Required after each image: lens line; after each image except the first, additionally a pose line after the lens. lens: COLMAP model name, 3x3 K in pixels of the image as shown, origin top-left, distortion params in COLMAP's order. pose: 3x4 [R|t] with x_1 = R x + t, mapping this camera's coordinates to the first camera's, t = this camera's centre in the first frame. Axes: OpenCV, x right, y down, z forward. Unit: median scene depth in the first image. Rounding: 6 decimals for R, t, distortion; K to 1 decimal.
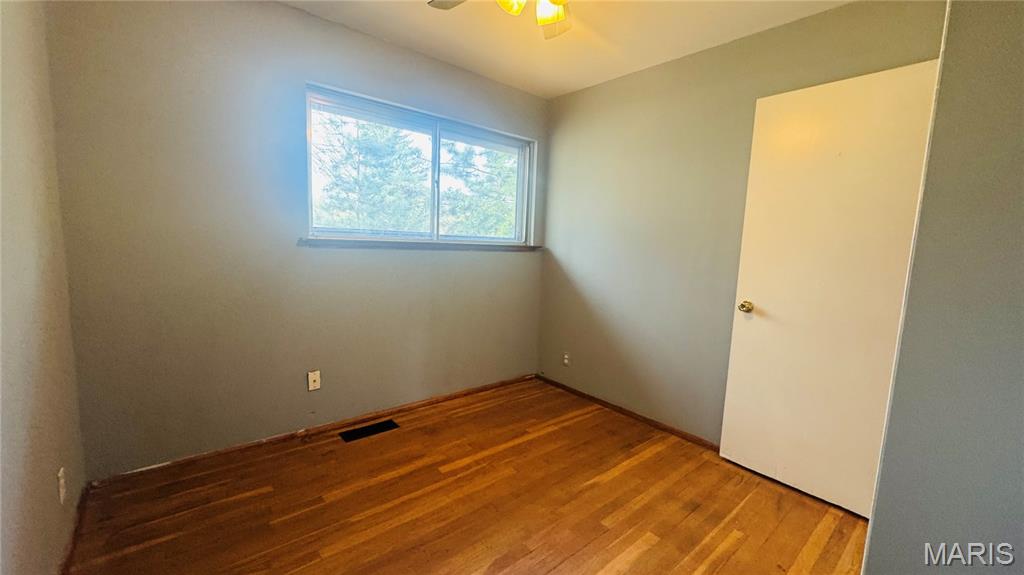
lens RADIAL K [[409.3, 0, 517.6], [0, 409.3, 282.3], [0, 0, 1]] dist [-0.003980, 0.000465]
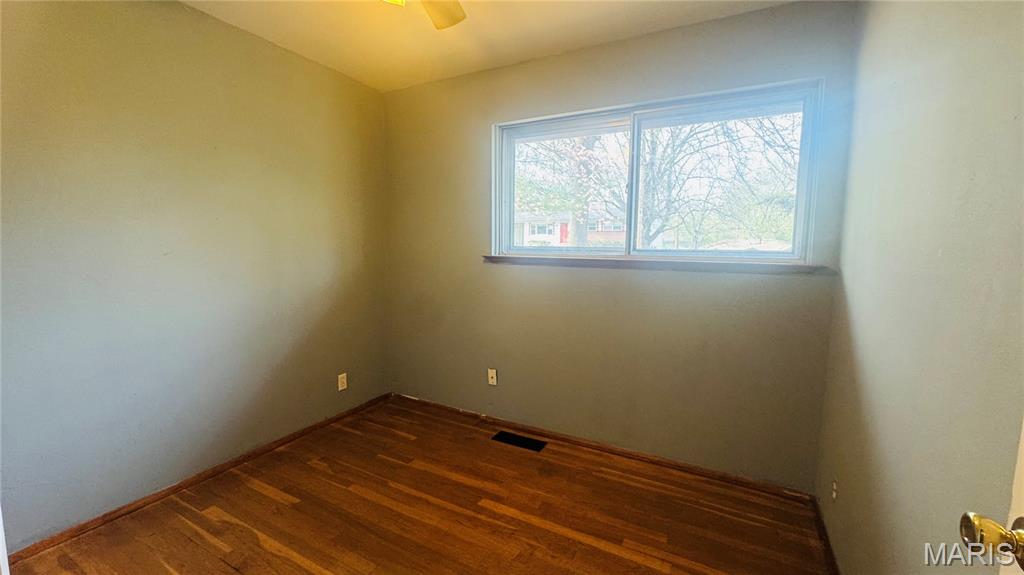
lens RADIAL K [[409.3, 0, 514.6], [0, 409.3, 283.6], [0, 0, 1]] dist [-0.003980, 0.000465]
pose [[0.361507, 0.043514, -0.931354, 0.603634], [-0.096645, 0.995278, 0.008988, -0.041502], [0.927347, 0.086761, 0.364005, 0.611945]]
